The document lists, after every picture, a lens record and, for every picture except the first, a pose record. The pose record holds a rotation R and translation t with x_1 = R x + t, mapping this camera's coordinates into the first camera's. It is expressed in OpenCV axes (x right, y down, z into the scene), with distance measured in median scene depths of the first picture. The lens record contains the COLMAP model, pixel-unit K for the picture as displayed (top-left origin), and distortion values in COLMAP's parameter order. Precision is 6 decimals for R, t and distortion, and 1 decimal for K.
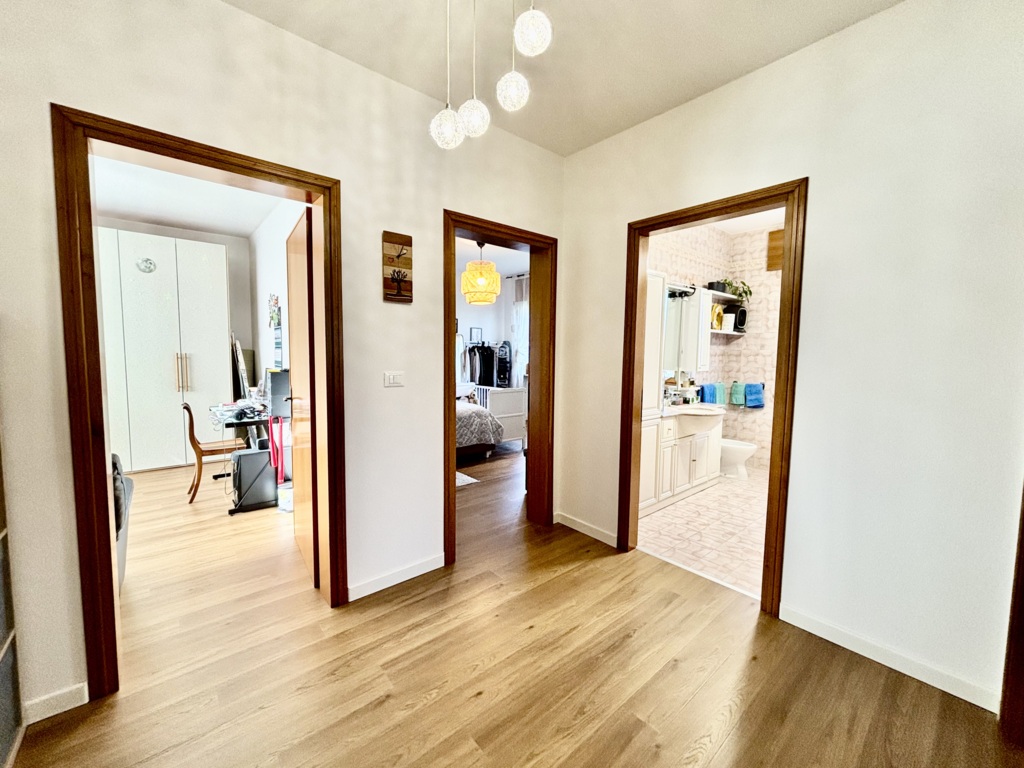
lens RADIAL K [[410.4, 0, 507.3], [0, 410.4, 379.8], [0, 0, 1]] dist [0.000831, 0.000285]
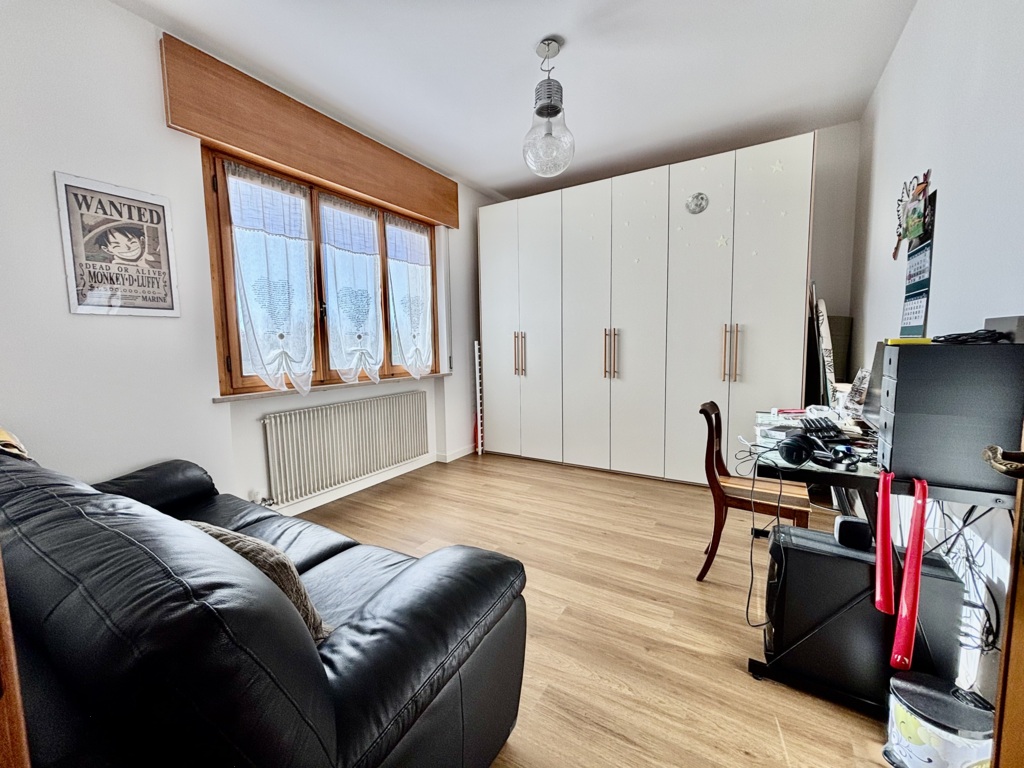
lens RADIAL K [[410.4, 0, 507.3], [0, 410.4, 379.8], [0, 0, 1]] dist [0.000831, 0.000285]
pose [[0.314828, 0.064520, -0.946953, -0.255938], [-0.053185, 0.997319, 0.050269, 0.009900], [0.947657, 0.034538, 0.317416, 0.422726]]
